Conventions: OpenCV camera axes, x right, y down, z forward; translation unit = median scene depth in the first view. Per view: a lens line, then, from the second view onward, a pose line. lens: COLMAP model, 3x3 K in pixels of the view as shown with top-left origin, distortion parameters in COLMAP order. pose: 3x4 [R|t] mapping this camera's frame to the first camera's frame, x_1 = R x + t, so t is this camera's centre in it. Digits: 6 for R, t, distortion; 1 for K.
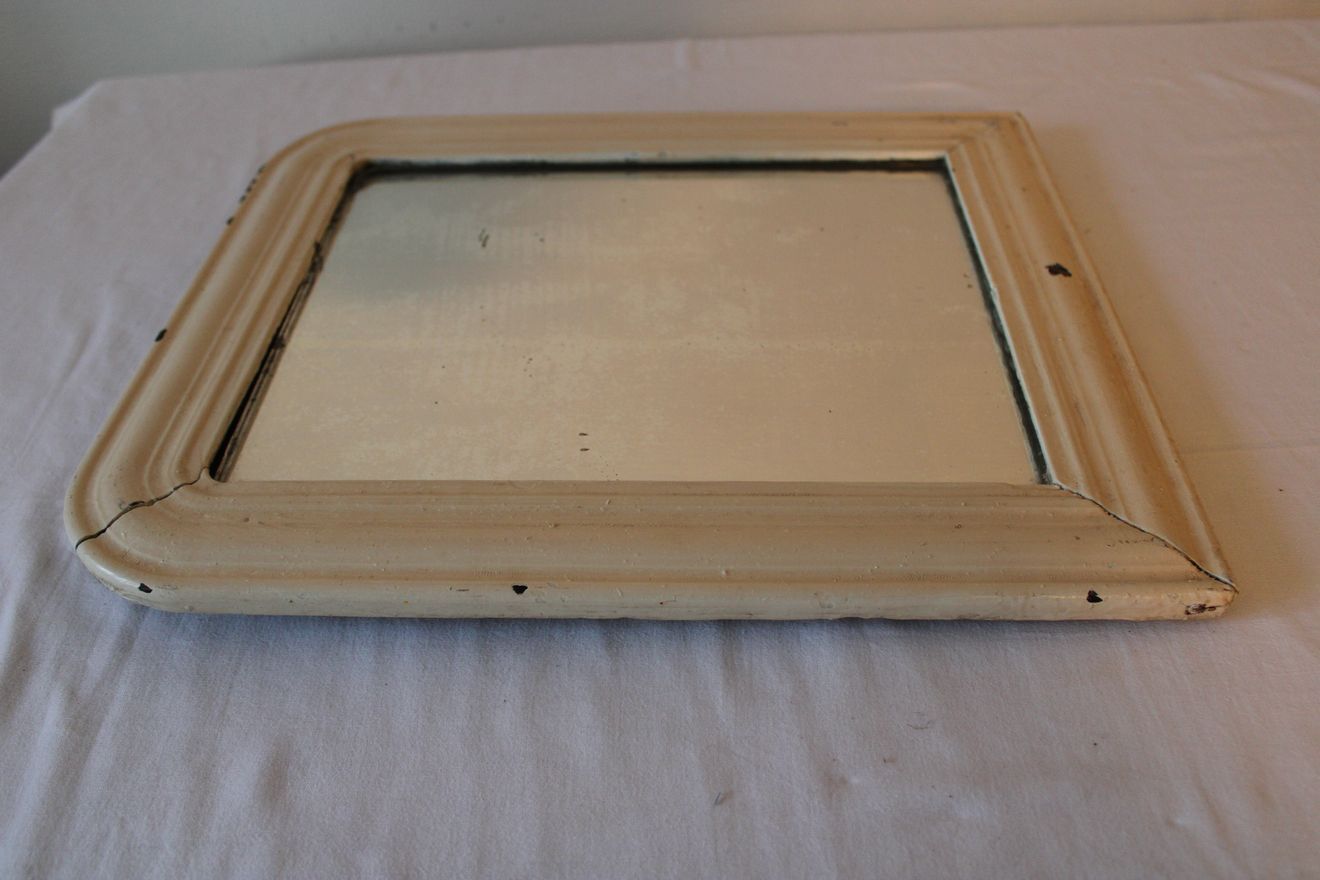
lens RADIAL K [[1155.3, 0, 660.0], [0, 1155.3, 440.0], [0, 0, 1]] dist [-0.144429, 0.091055]
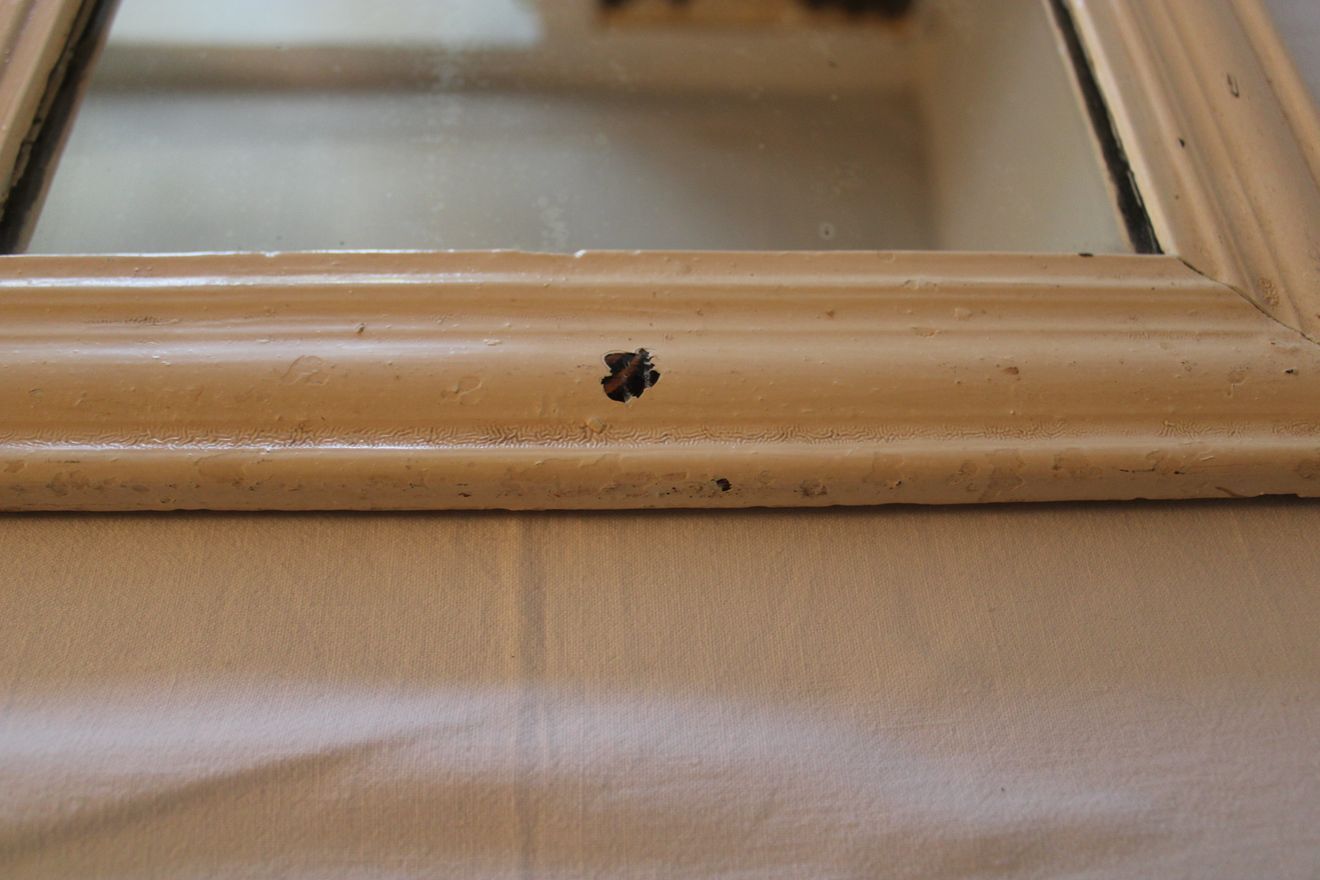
lens RADIAL K [[1155.3, 0, 660.0], [0, 1155.3, 440.0], [0, 0, 1]] dist [-0.144429, 0.091055]
pose [[0.062894, 0.861339, -0.504122, 0.797546], [-0.687192, 0.403682, 0.603994, -0.549050], [0.723749, 0.308441, 0.617294, 1.016645]]
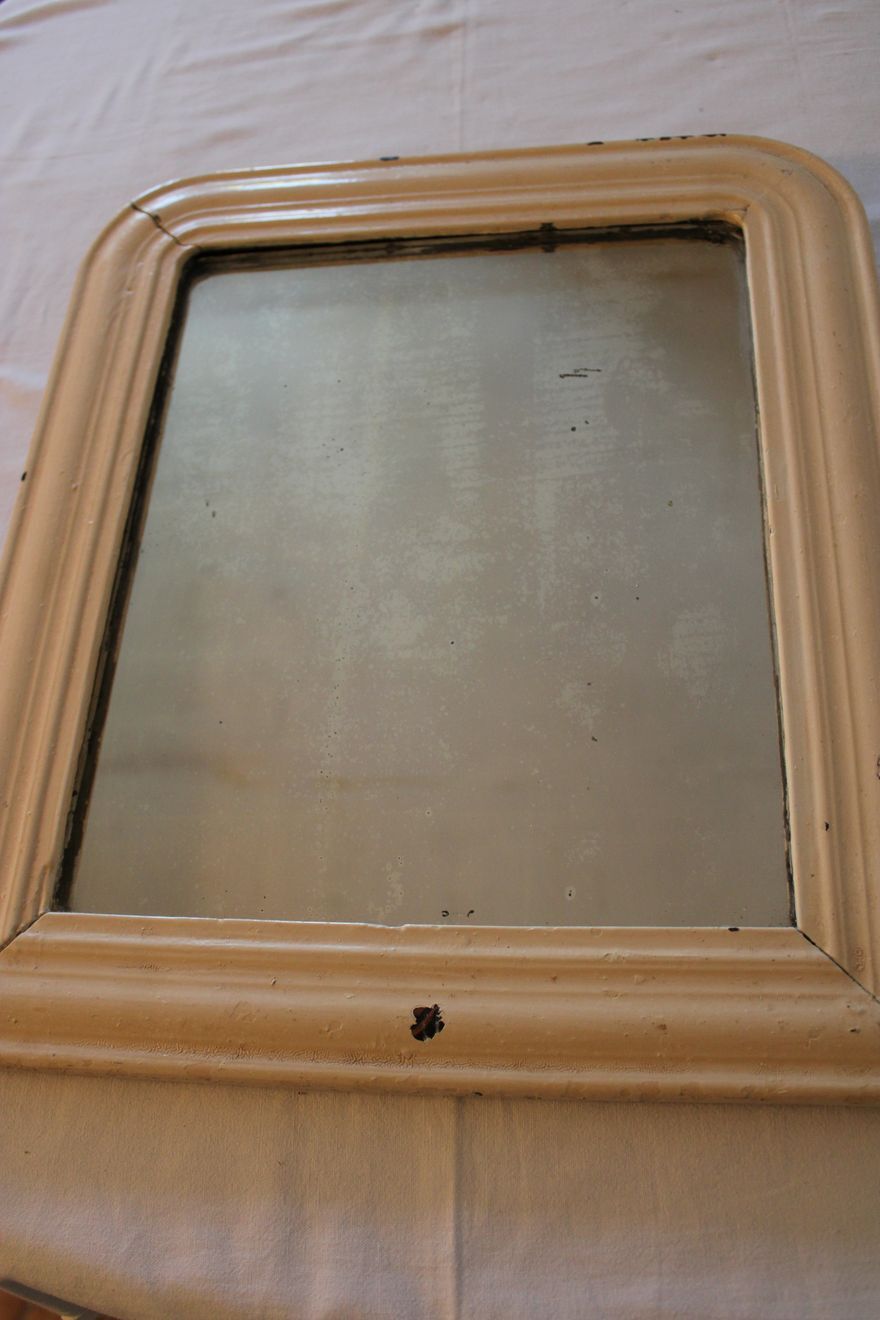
lens RADIAL K [[1196.4, 0, 440.0], [0, 1196.4, 660.0], [0, 0, 1]] dist [-0.138075, 0.122385]
pose [[-0.013970, 0.909909, -0.414574, 0.611899], [-0.551776, 0.338755, 0.762095, -1.077532], [0.833875, 0.239399, 0.497333, 0.788917]]
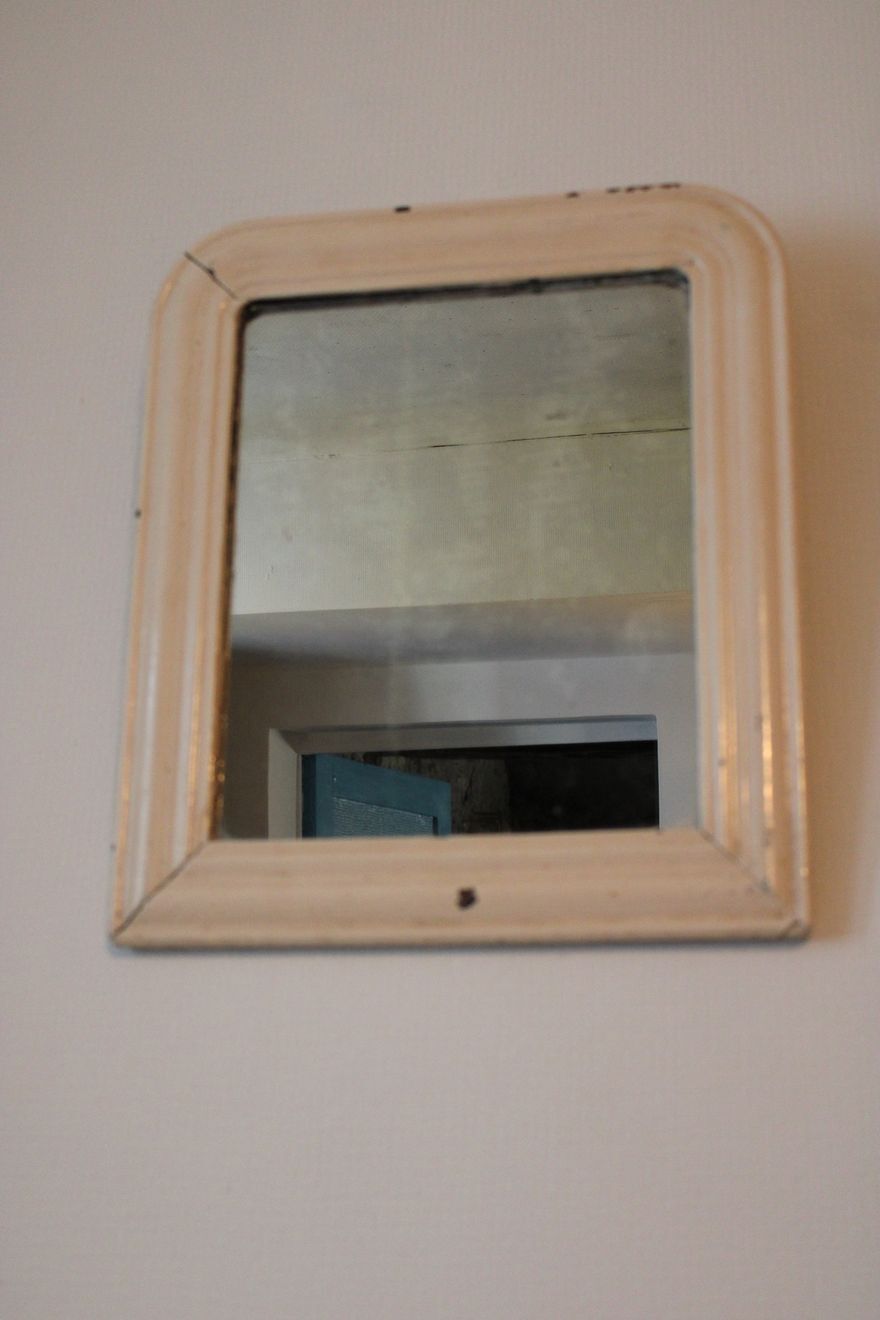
lens RADIAL K [[1909.8, 0, 440.0], [0, 1909.8, 660.0], [0, 0, 1]] dist [-0.023321, -0.021267]
pose [[0.026282, 0.961809, -0.272456, 0.865795], [-0.515706, 0.246527, 0.820532, -2.364679], [0.856363, 0.118942, 0.502490, -0.004175]]
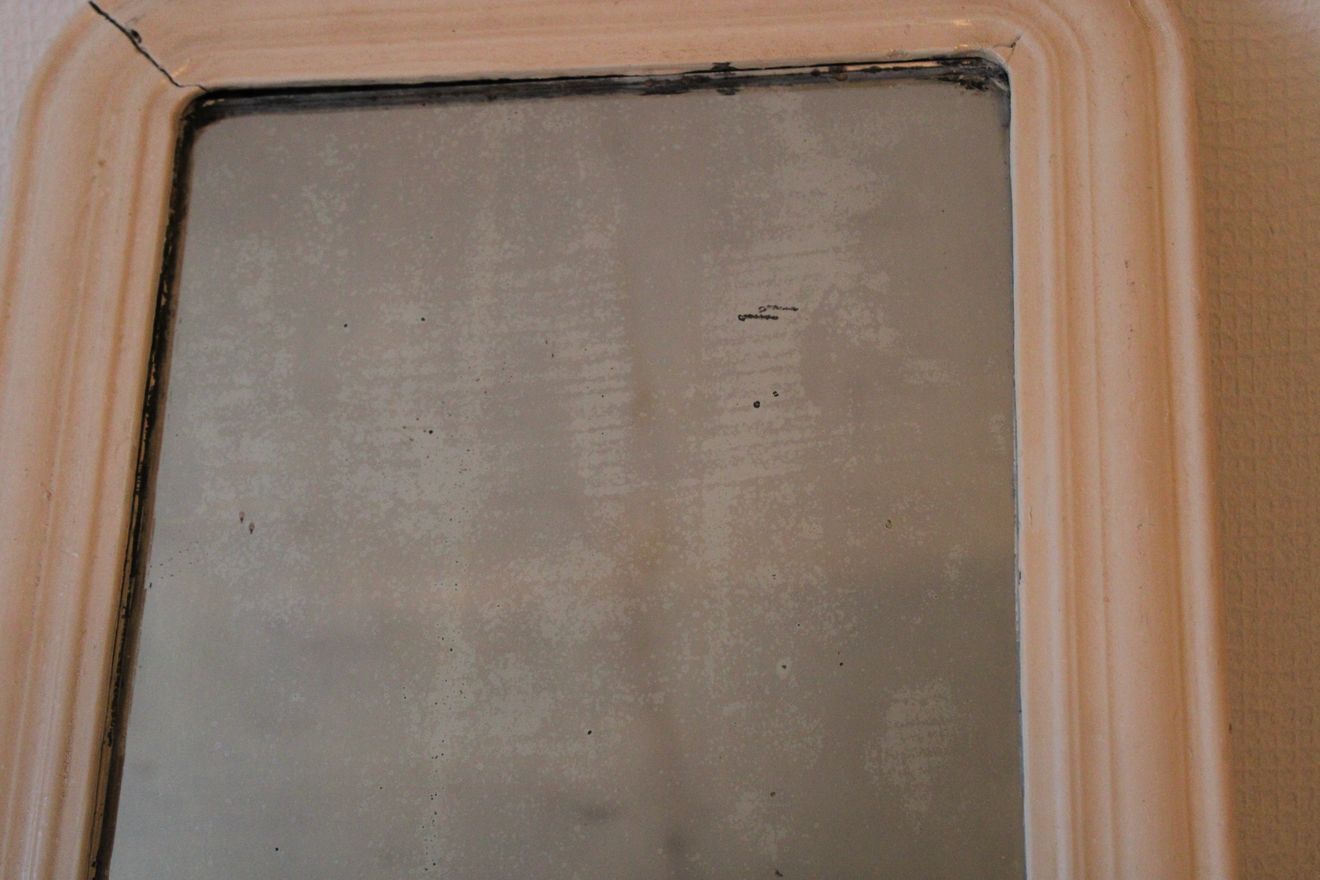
lens RADIAL K [[2404.7, 0, 660.0], [0, 2404.7, 440.0], [0, 0, 1]] dist [0.003700, 0.157467]
pose [[0.010790, 0.936397, -0.350778, 0.520678], [-0.551857, 0.298113, 0.778834, -1.650507], [0.833869, 0.185176, 0.519973, 0.472566]]
